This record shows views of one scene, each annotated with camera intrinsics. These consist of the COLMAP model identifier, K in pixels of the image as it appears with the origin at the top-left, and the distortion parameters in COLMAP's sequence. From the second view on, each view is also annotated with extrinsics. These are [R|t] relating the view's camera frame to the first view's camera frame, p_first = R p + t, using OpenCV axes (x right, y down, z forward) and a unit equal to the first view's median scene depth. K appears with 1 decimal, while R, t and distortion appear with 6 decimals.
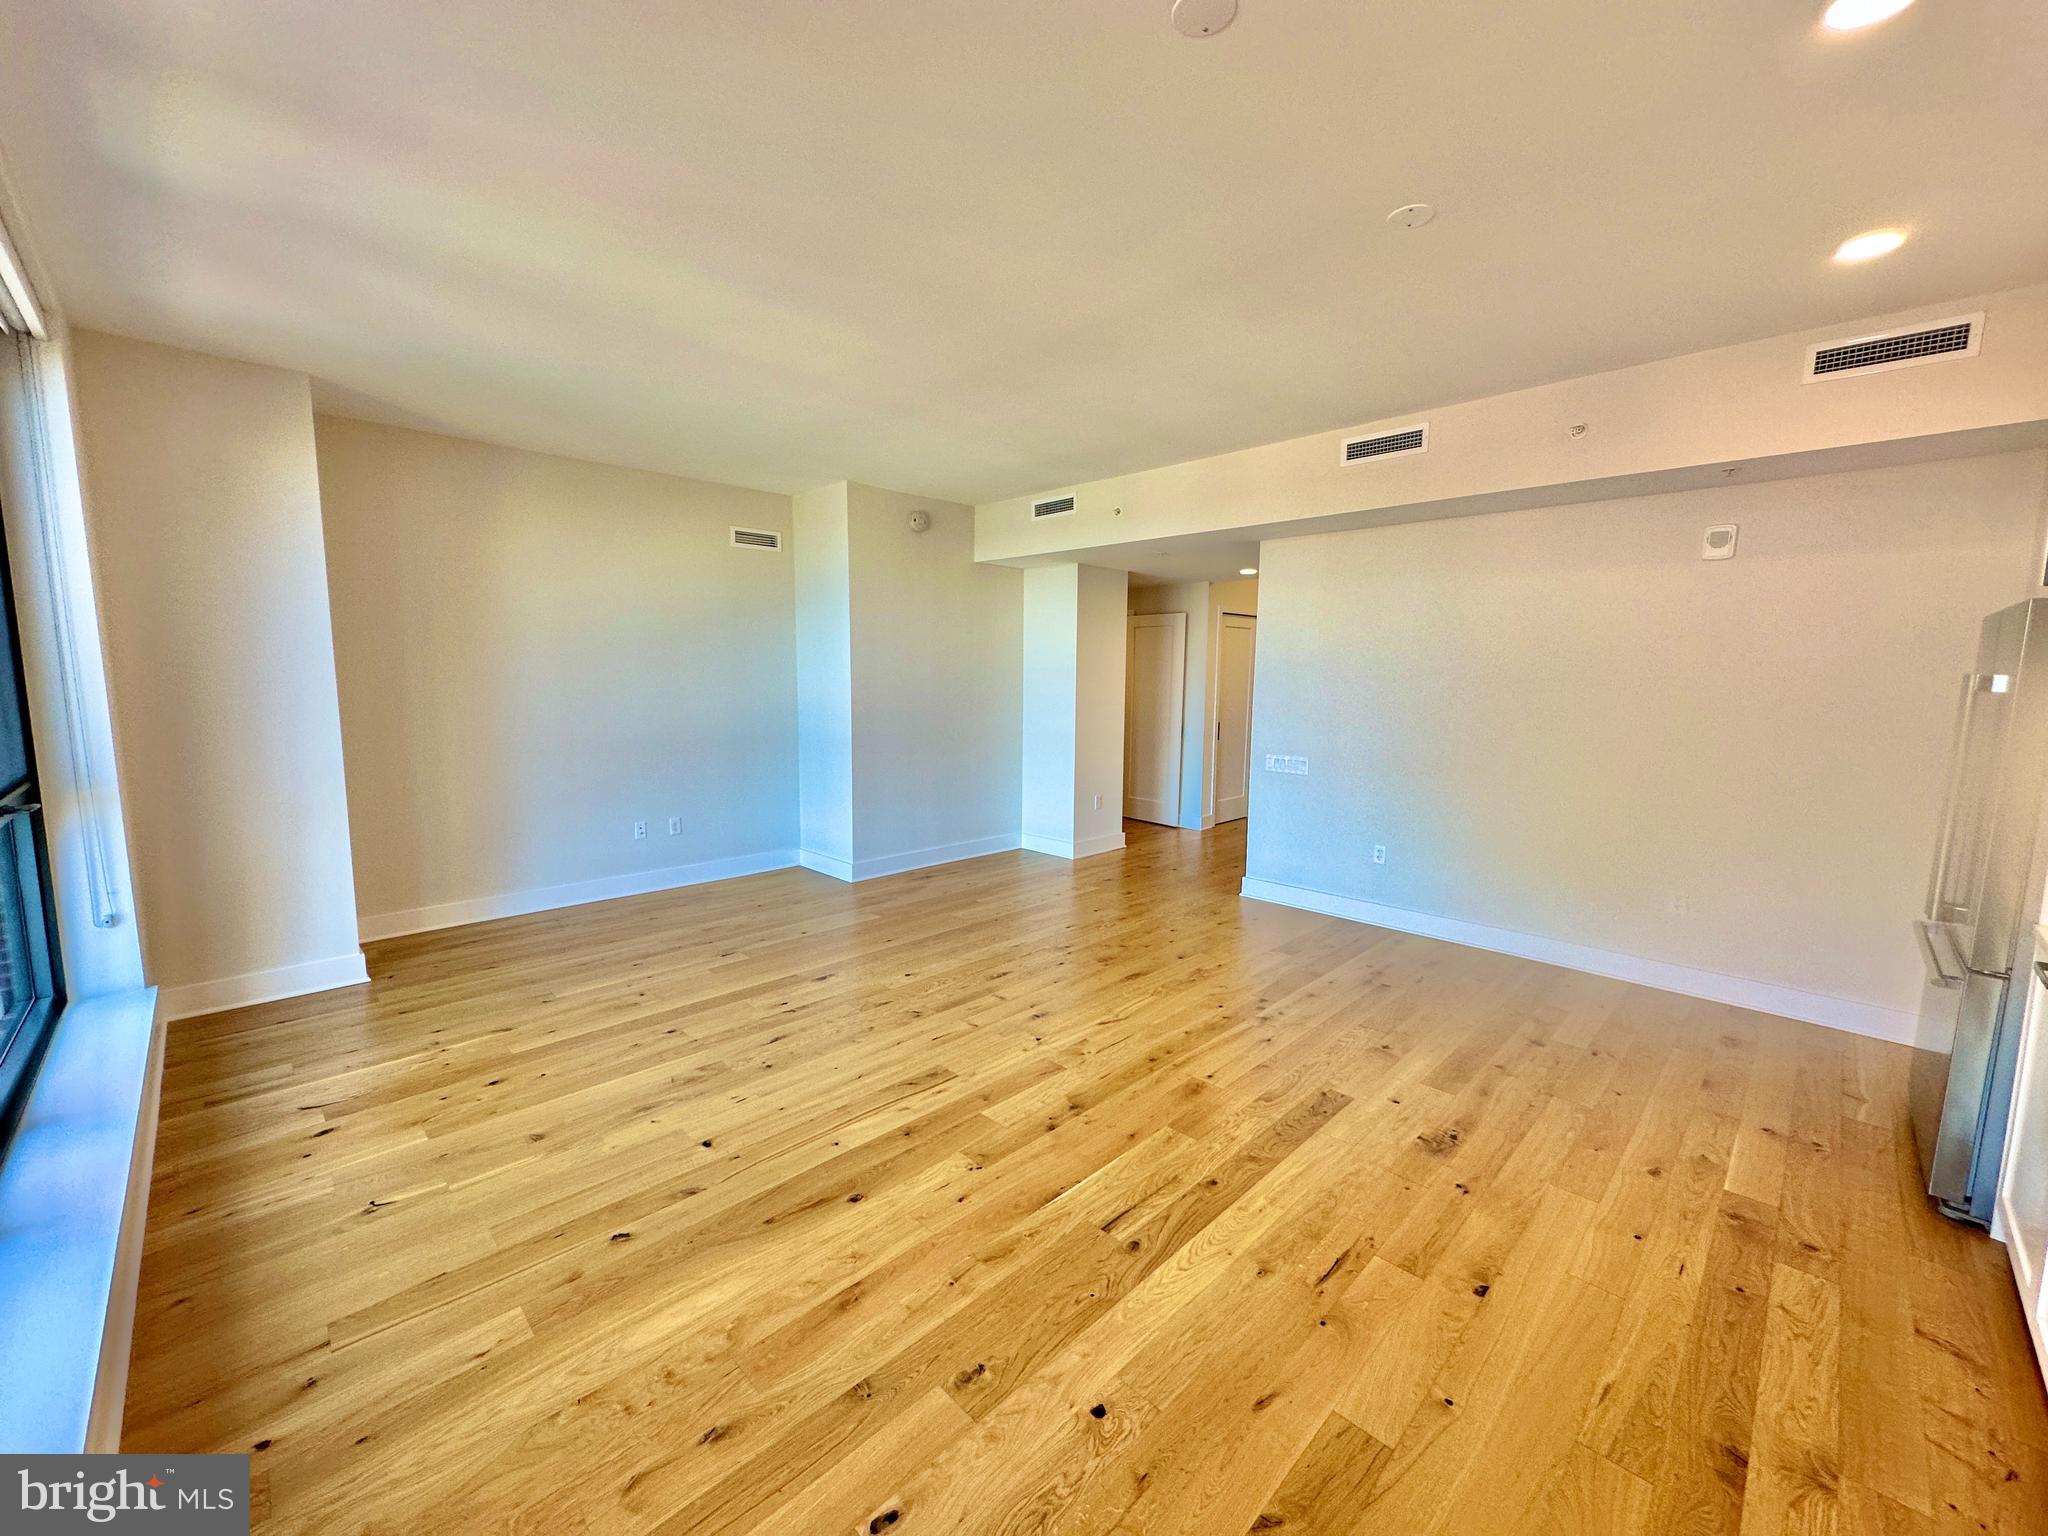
lens RADIAL K [[816.5, 0, 1024.0], [0, 816.5, 768.0], [0, 0, 1]] dist [0.001042, -0.000289]
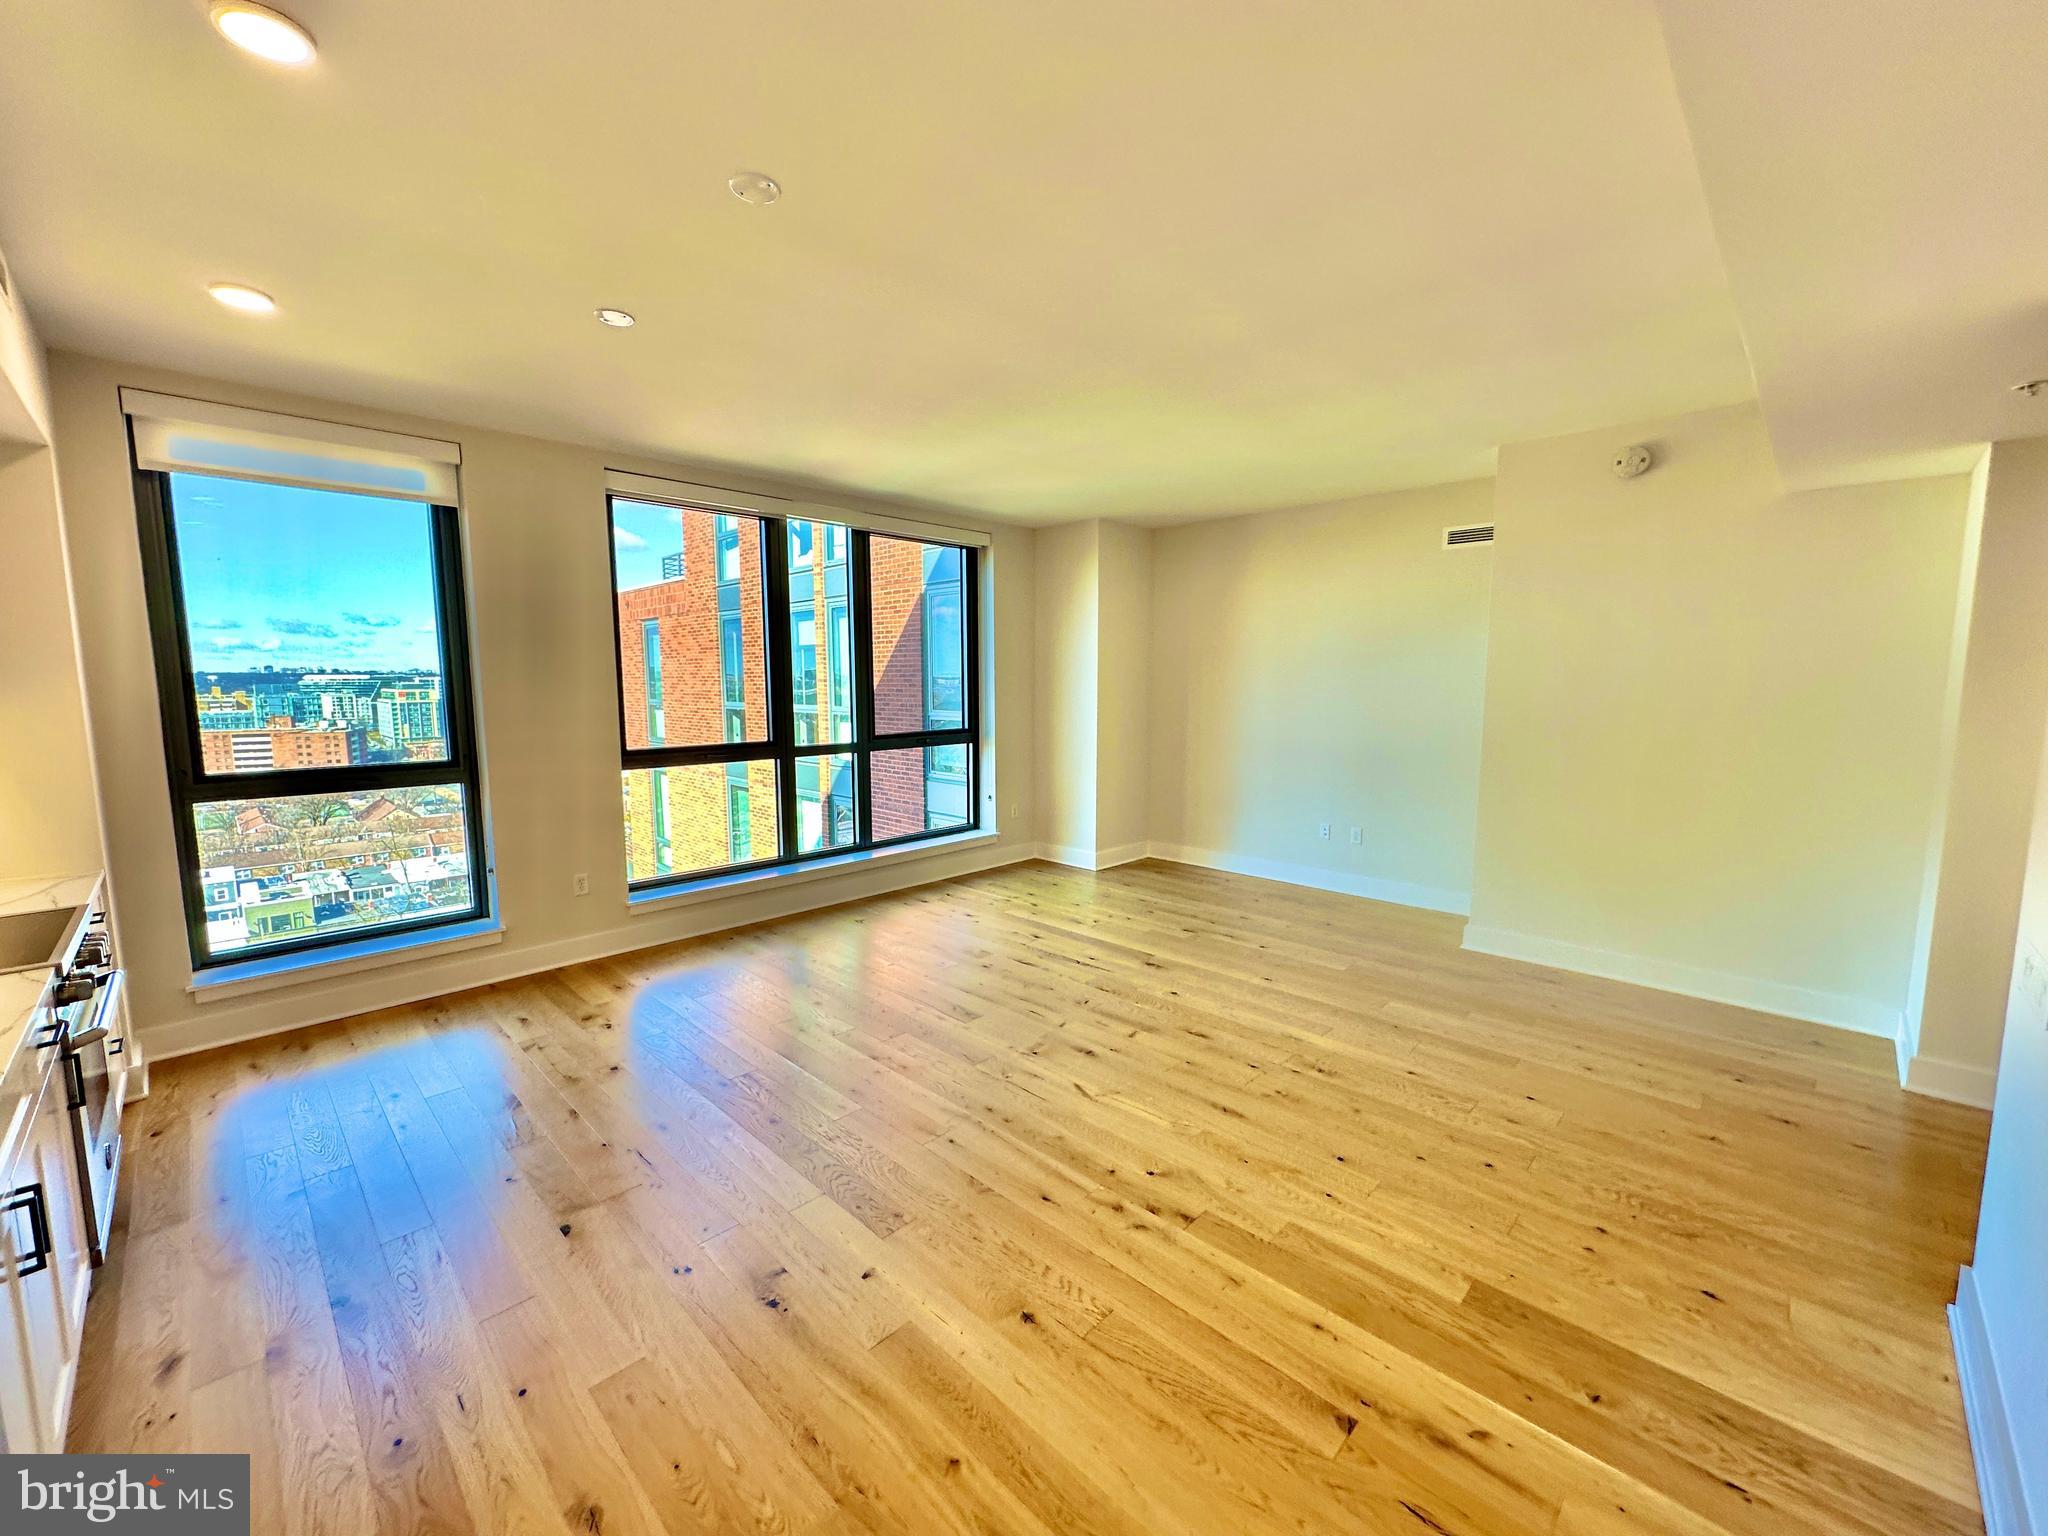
lens RADIAL K [[816.5, 0, 1024.0], [0, 816.5, 768.0], [0, 0, 1]] dist [0.001042, -0.000289]
pose [[0.011523, 0.103302, -0.994583, 0.897449], [-0.115049, 0.988181, 0.101304, -0.106361], [0.993293, 0.113258, 0.023272, 0.841152]]
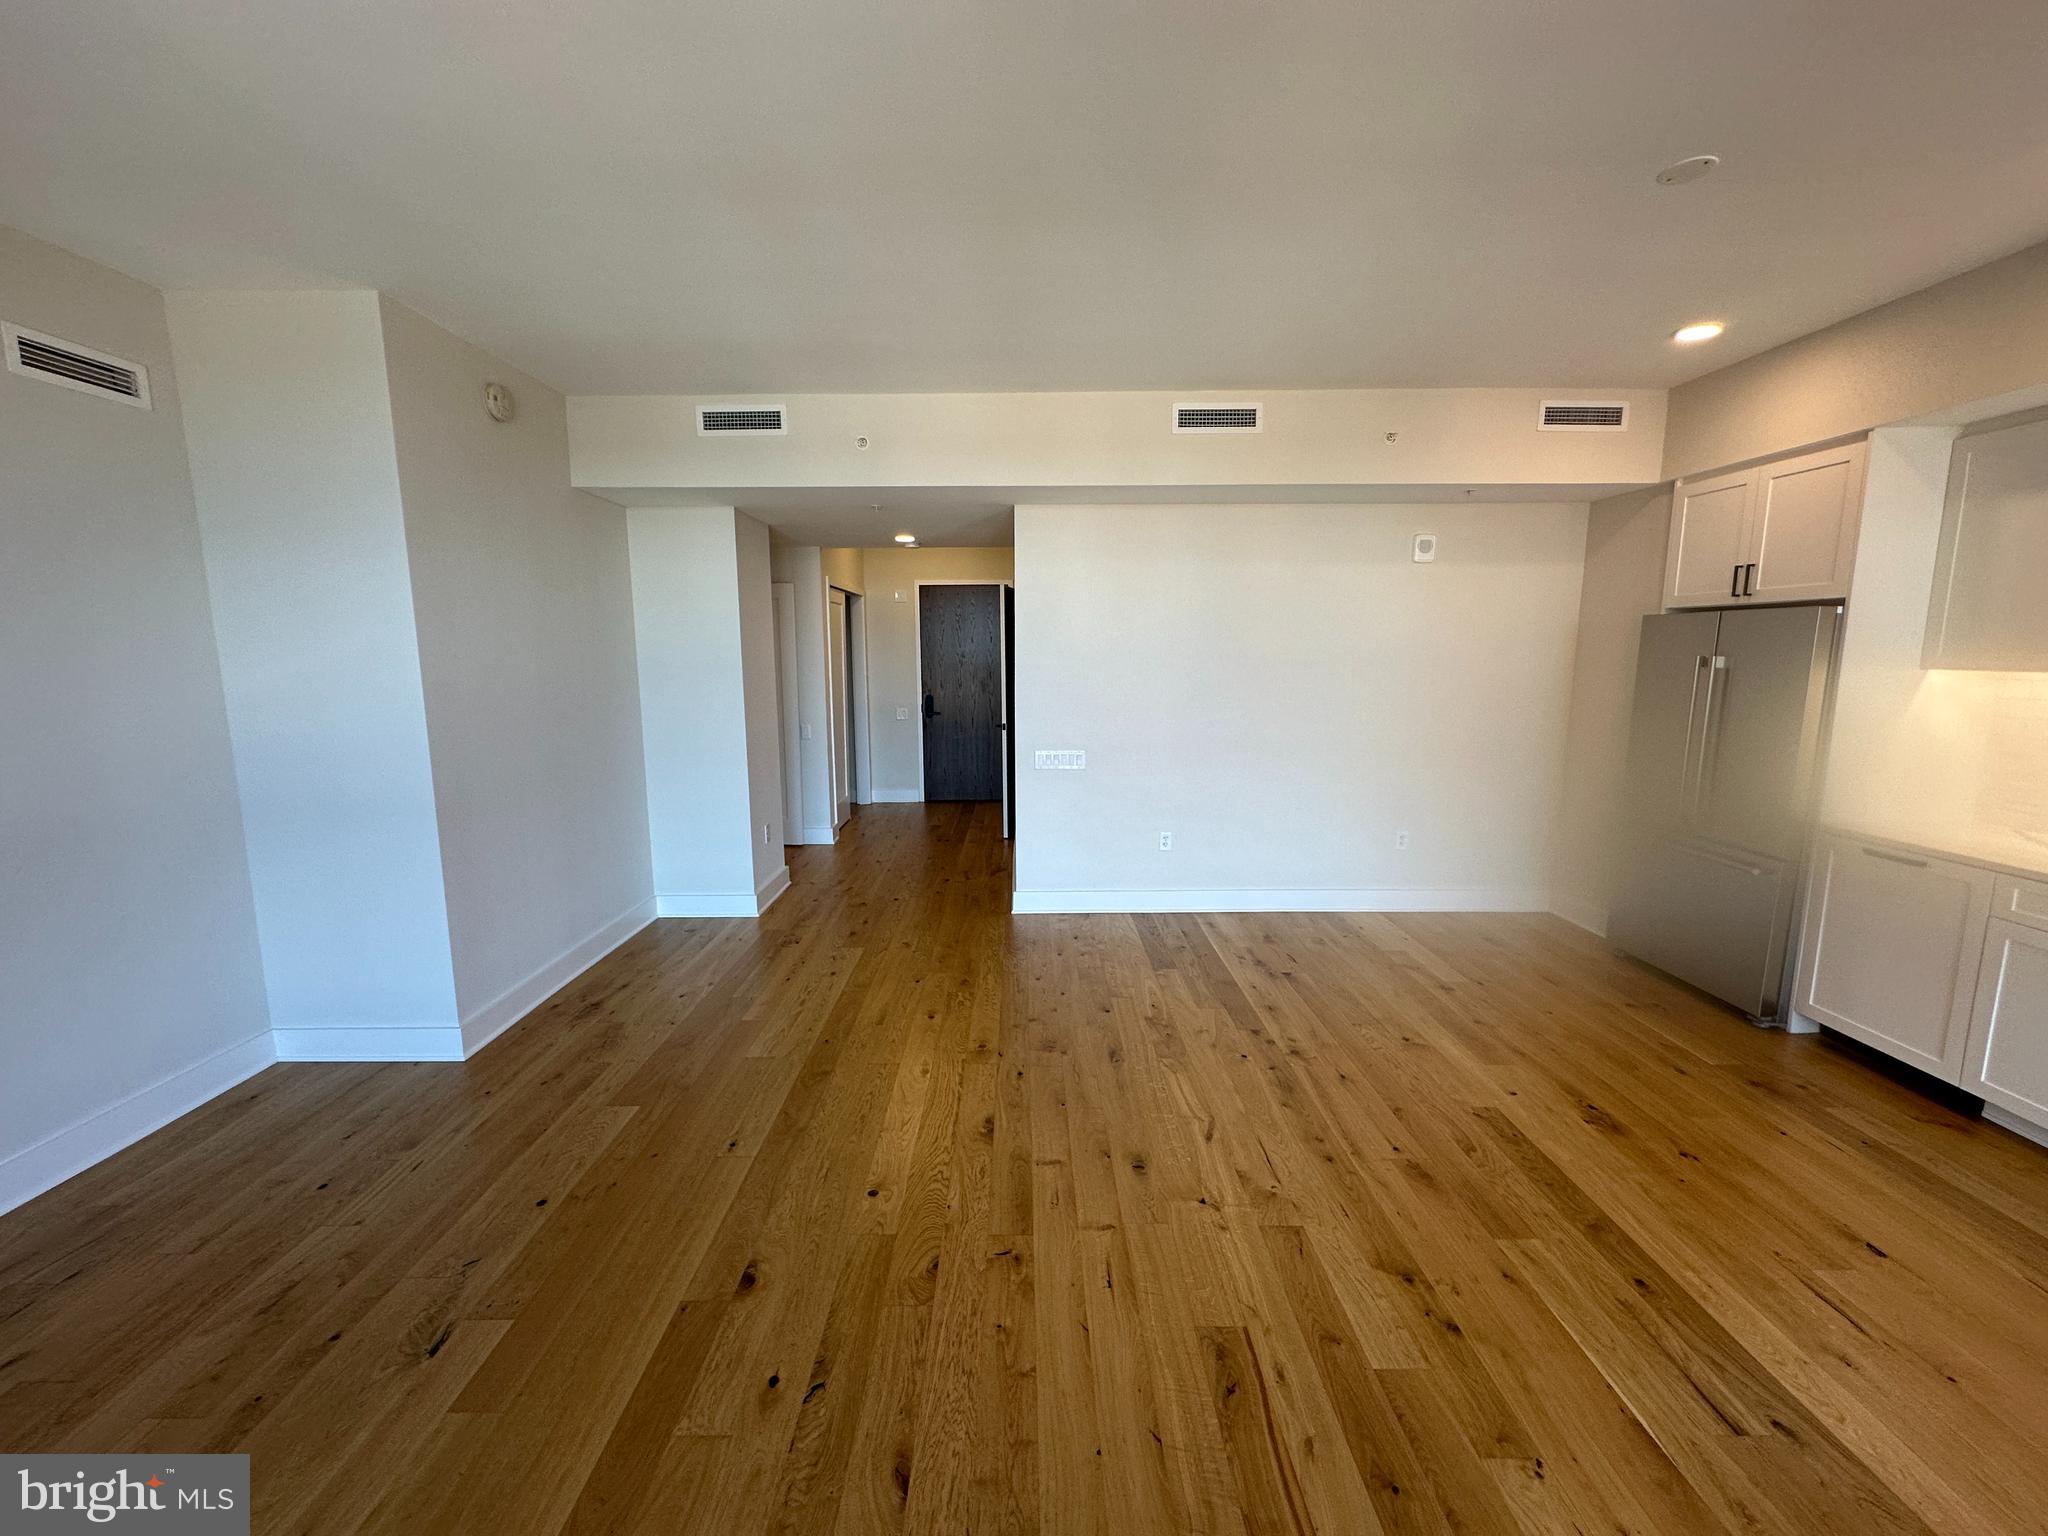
lens RADIAL K [[816.5, 0, 1024.0], [0, 816.5, 768.0], [0, 0, 1]] dist [0.001042, -0.000289]
pose [[0.702326, -0.114124, 0.702648, -0.486161], [0.093466, 0.993304, 0.067908, -0.086082], [-0.705693, 0.017980, 0.708290, 0.555569]]
